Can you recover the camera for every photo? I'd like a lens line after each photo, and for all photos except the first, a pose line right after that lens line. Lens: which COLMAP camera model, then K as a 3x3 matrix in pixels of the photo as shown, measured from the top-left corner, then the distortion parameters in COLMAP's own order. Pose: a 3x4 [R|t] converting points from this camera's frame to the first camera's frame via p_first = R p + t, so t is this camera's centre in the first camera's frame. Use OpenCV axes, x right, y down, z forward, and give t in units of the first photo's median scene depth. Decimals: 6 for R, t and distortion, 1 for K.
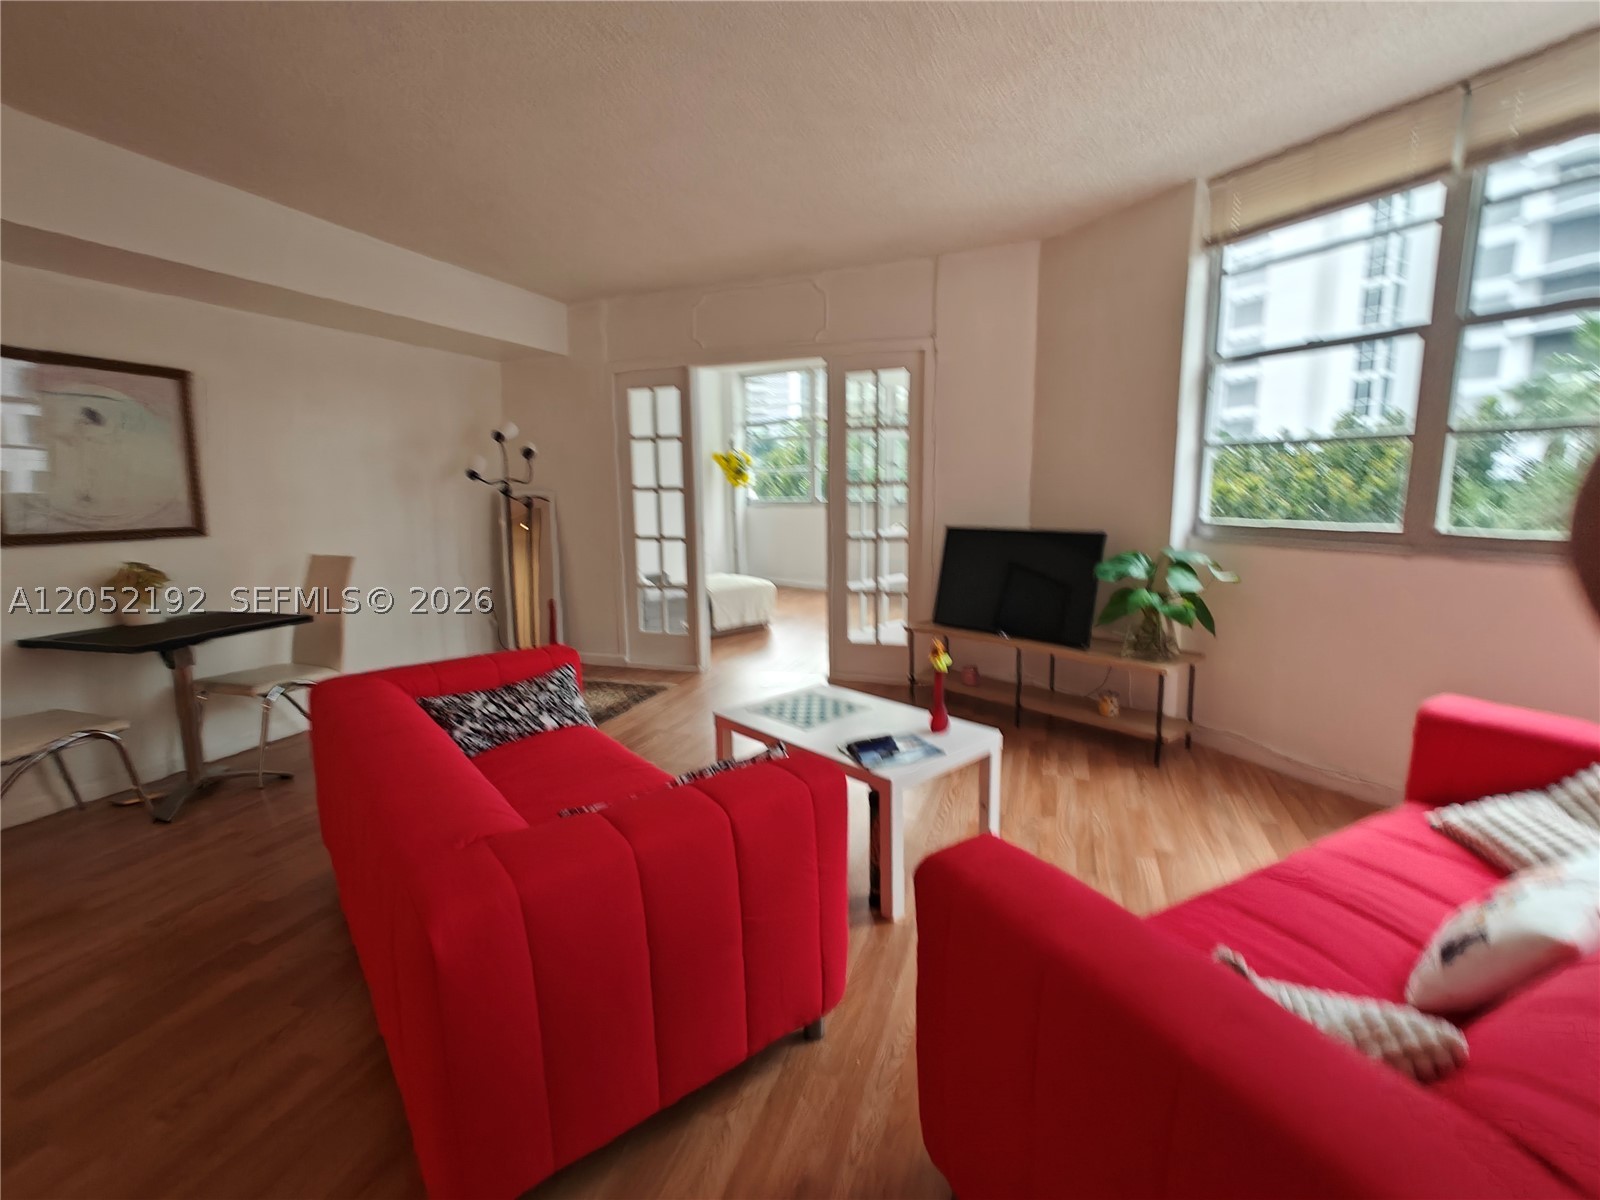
lens RADIAL K [[726.2, 0, 799.4], [0, 726.2, 589.8], [0, 0, 1]] dist [-0.000272, 0.003031]
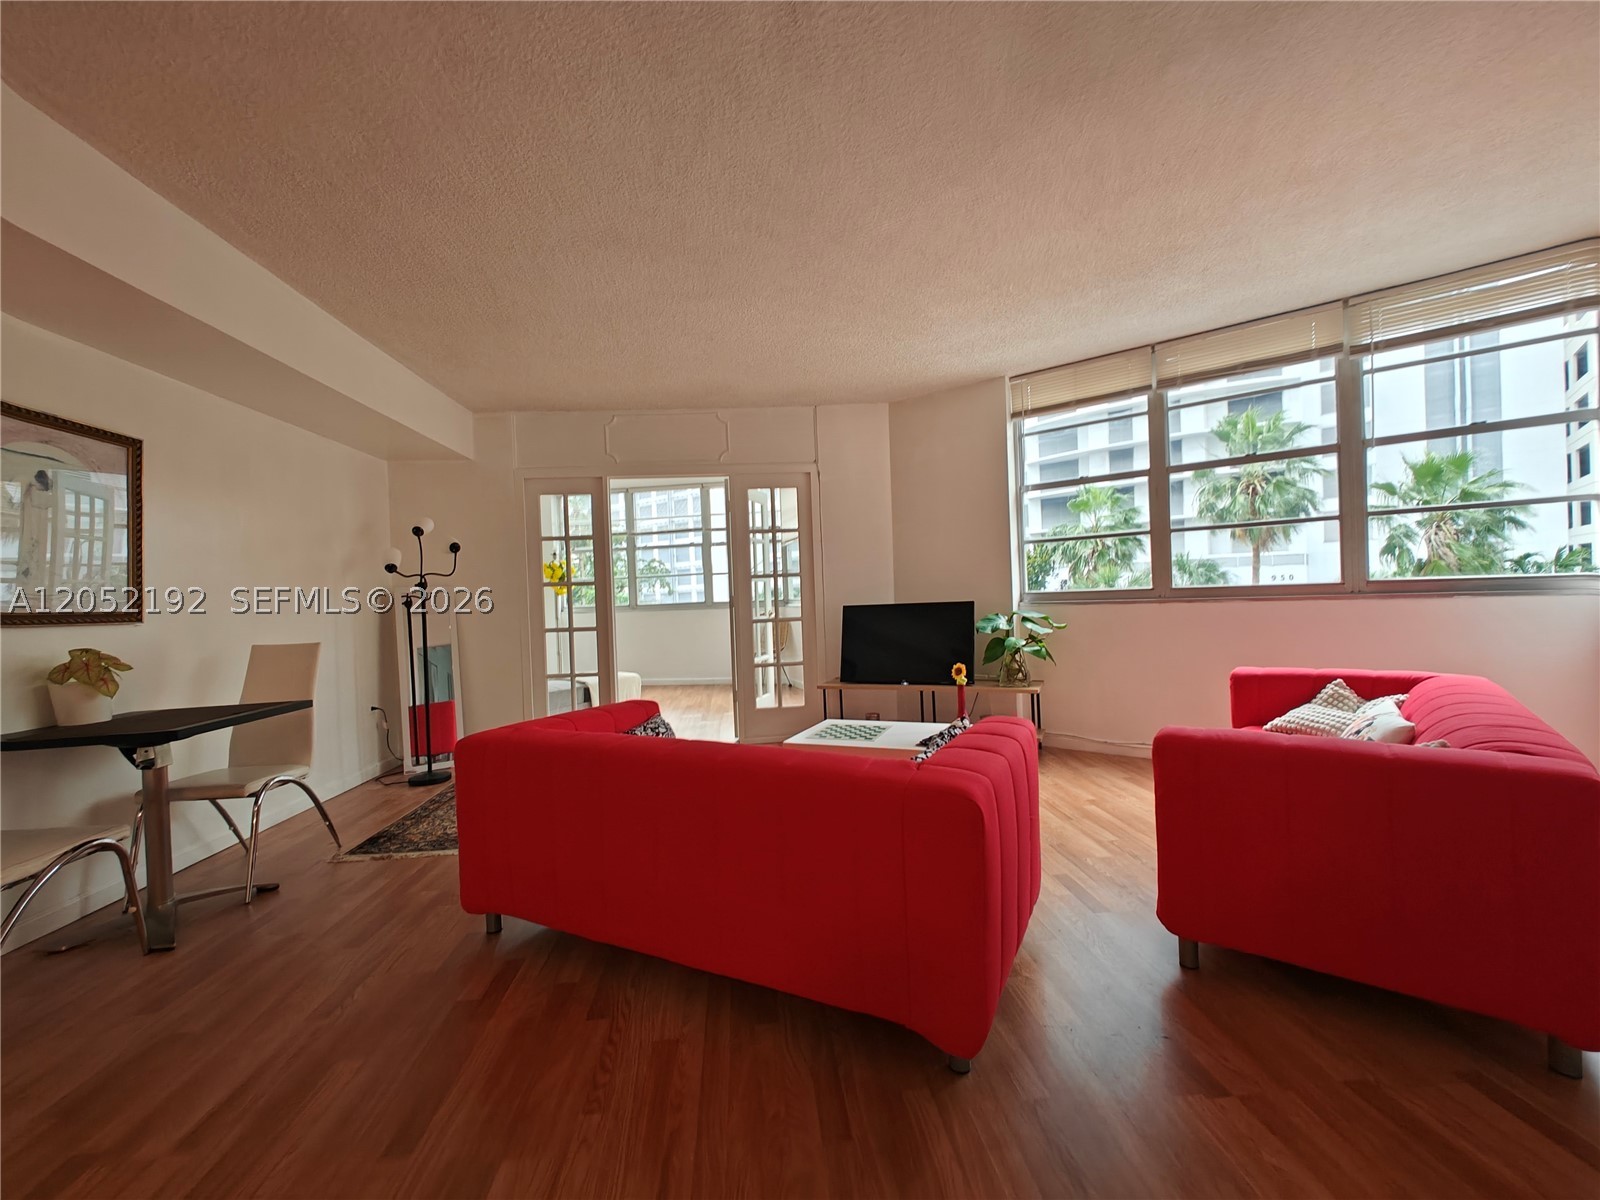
lens RADIAL K [[666.8, 0, 795.7], [0, 666.8, 597.6], [0, 0, 1]] dist [-0.002745, 0.001257]
pose [[0.913023, -0.014774, 0.407640, -0.426028], [0.079123, 0.986778, -0.141453, 0.070363], [-0.400160, 0.161403, 0.902120, -0.036431]]
